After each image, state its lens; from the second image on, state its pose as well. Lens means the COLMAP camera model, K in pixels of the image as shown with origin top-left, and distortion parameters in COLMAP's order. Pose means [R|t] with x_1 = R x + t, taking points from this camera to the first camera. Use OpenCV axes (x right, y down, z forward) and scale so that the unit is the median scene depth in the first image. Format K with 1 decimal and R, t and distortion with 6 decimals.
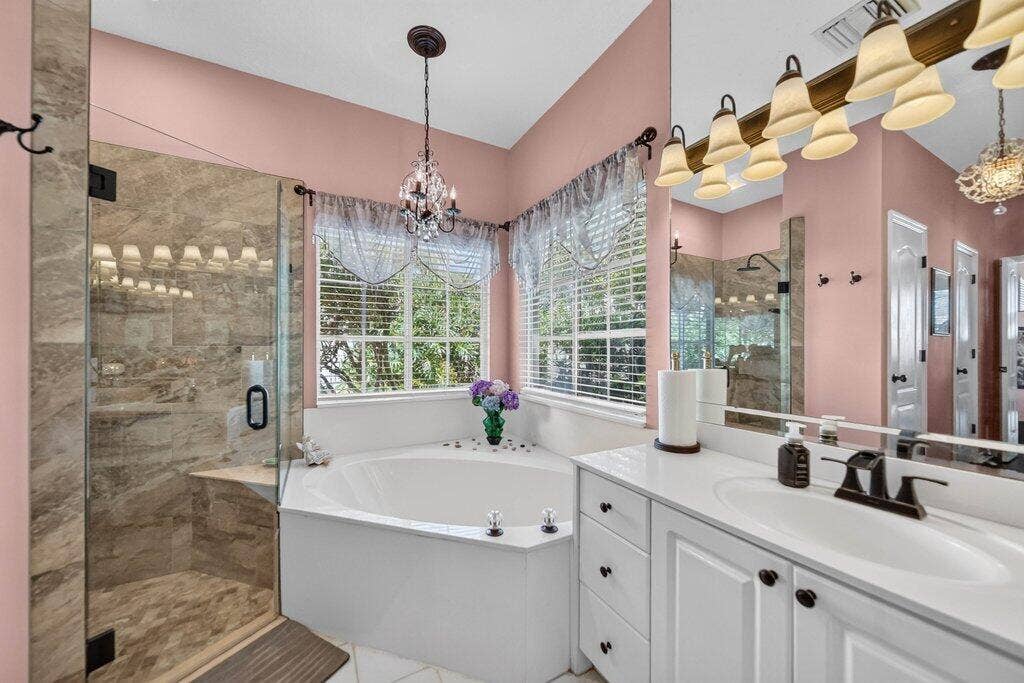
lens RADIAL K [[356.1, 0, 496.1], [0, 356.1, 351.1], [0, 0, 1]] dist [-0.008999, -0.000054]
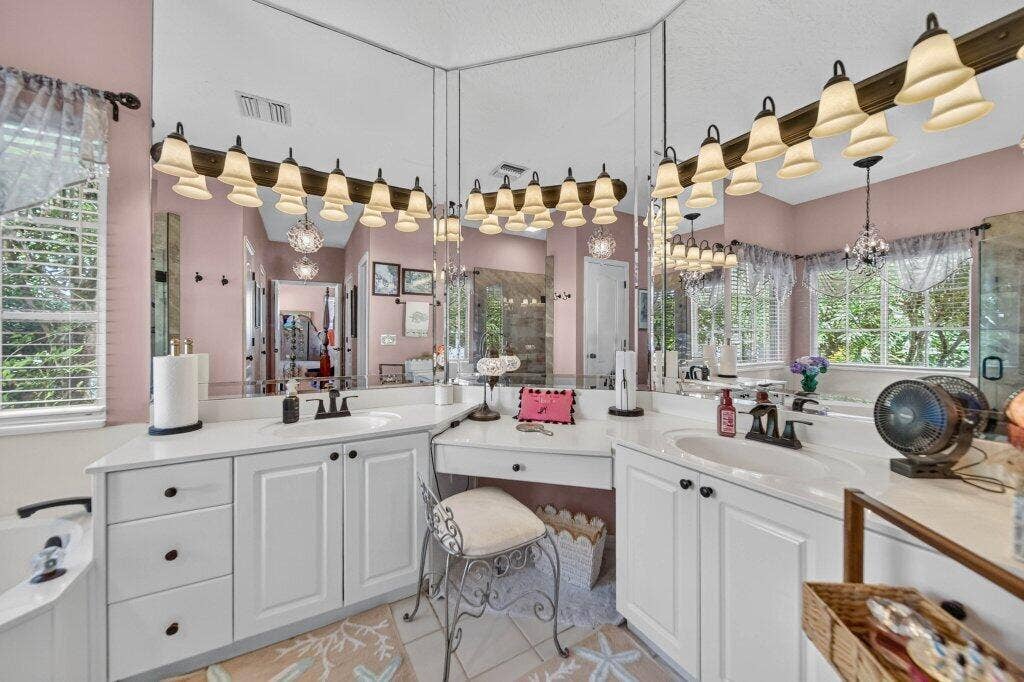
lens RADIAL K [[361.9, 0, 512.0], [0, 361.9, 341.0], [0, 0, 1]] dist [-0.008809, -0.000092]
pose [[-0.056885, -0.004167, 0.998372, -0.765010], [-0.002947, 0.999988, 0.004006, 0.002009], [-0.998376, -0.002714, -0.056897, 0.089250]]
